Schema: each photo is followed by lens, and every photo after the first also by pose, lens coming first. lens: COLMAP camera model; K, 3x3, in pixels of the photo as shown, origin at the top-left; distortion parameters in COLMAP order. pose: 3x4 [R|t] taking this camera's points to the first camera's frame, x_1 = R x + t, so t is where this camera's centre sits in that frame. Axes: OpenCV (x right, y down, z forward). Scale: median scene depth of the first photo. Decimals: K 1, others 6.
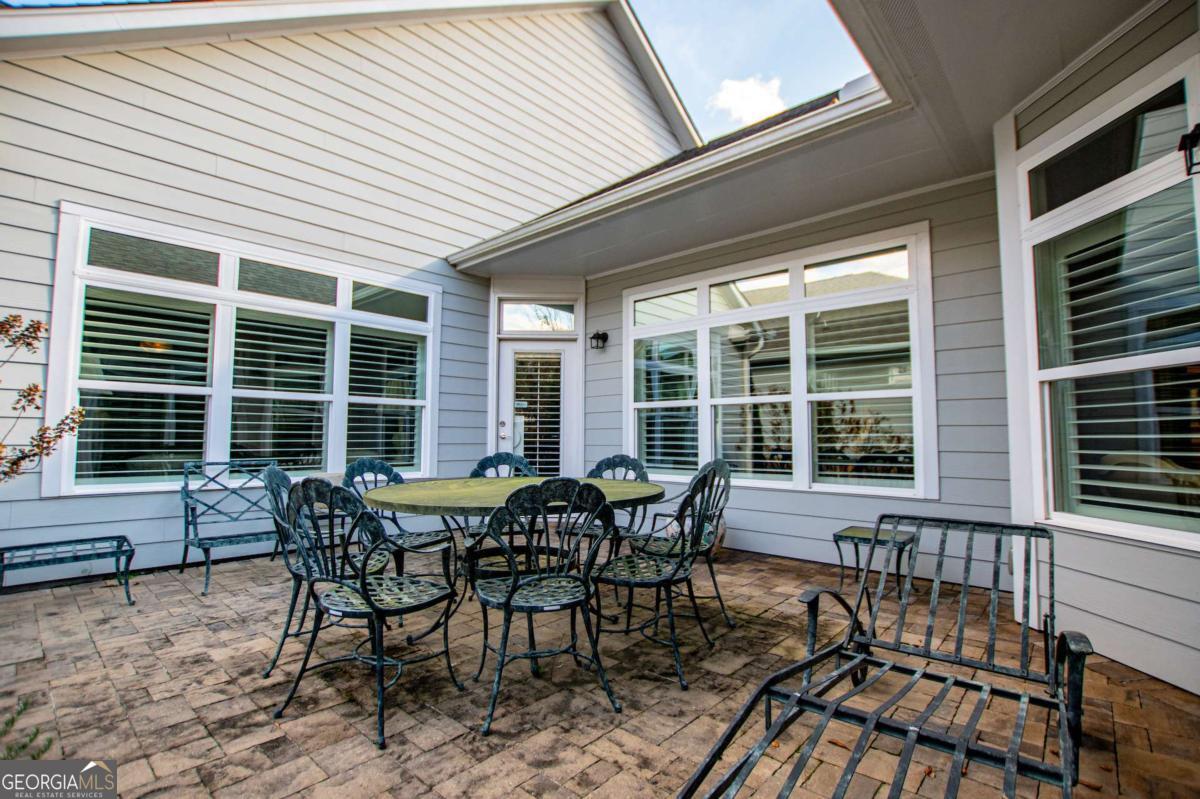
lens RADIAL K [[547.5, 0, 610.3], [0, 547.5, 410.6], [0, 0, 1]] dist [-0.026527, 0.000100]
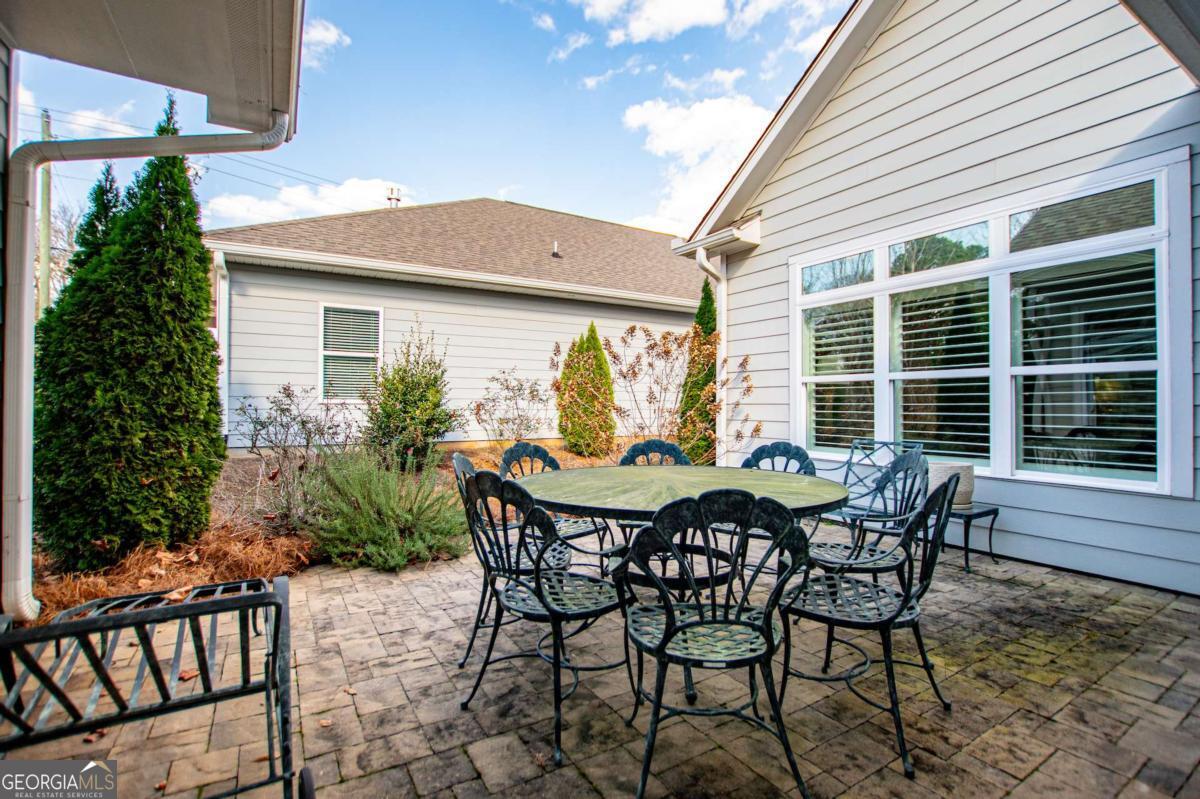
lens RADIAL K [[547.5, 0, 610.3], [0, 547.5, 410.6], [0, 0, 1]] dist [-0.026527, 0.000100]
pose [[-0.277967, -0.002303, -0.960588, 0.484348], [0.032915, 0.999387, -0.011921, 0.029544], [0.960027, -0.034931, -0.277721, 0.791598]]
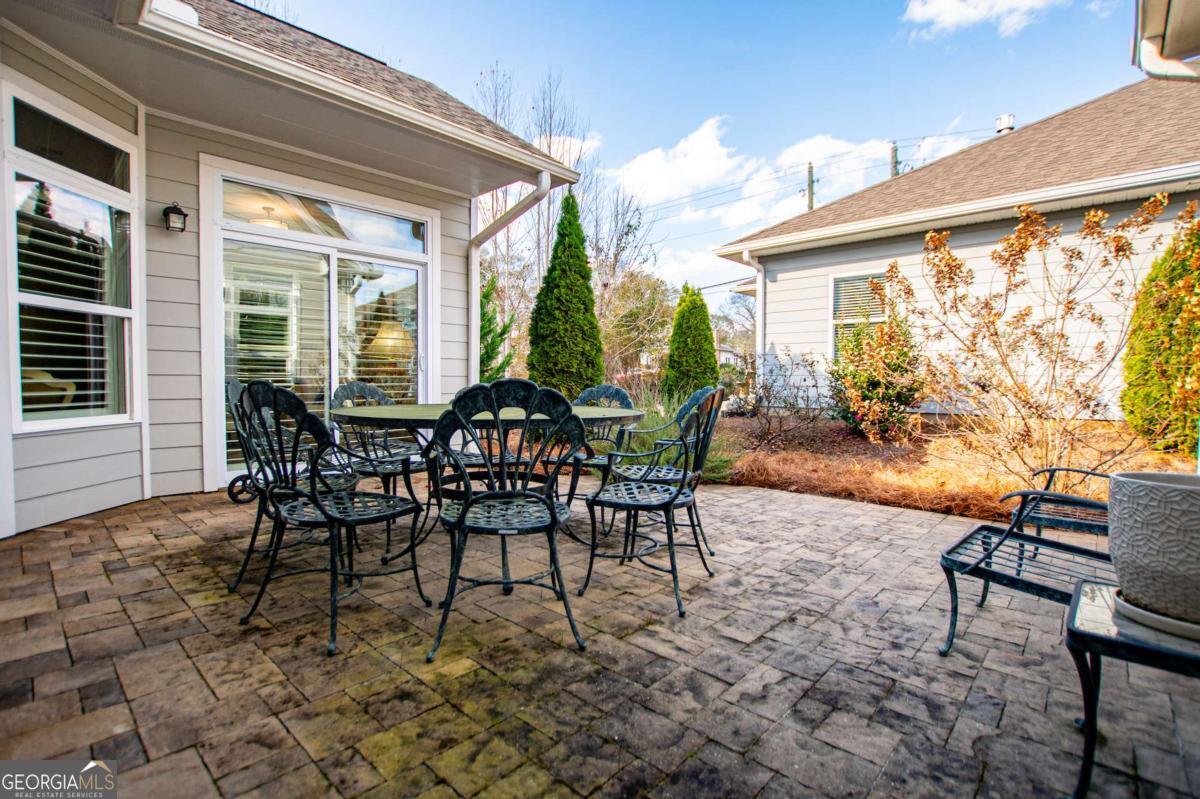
lens RADIAL K [[547.5, 0, 610.3], [0, 547.5, 410.6], [0, 0, 1]] dist [-0.026527, 0.000100]
pose [[-0.999940, -0.009380, -0.005590, -0.254844], [-0.009431, 0.999912, 0.009302, 0.091802], [0.005503, 0.009354, -0.999941, 1.354400]]
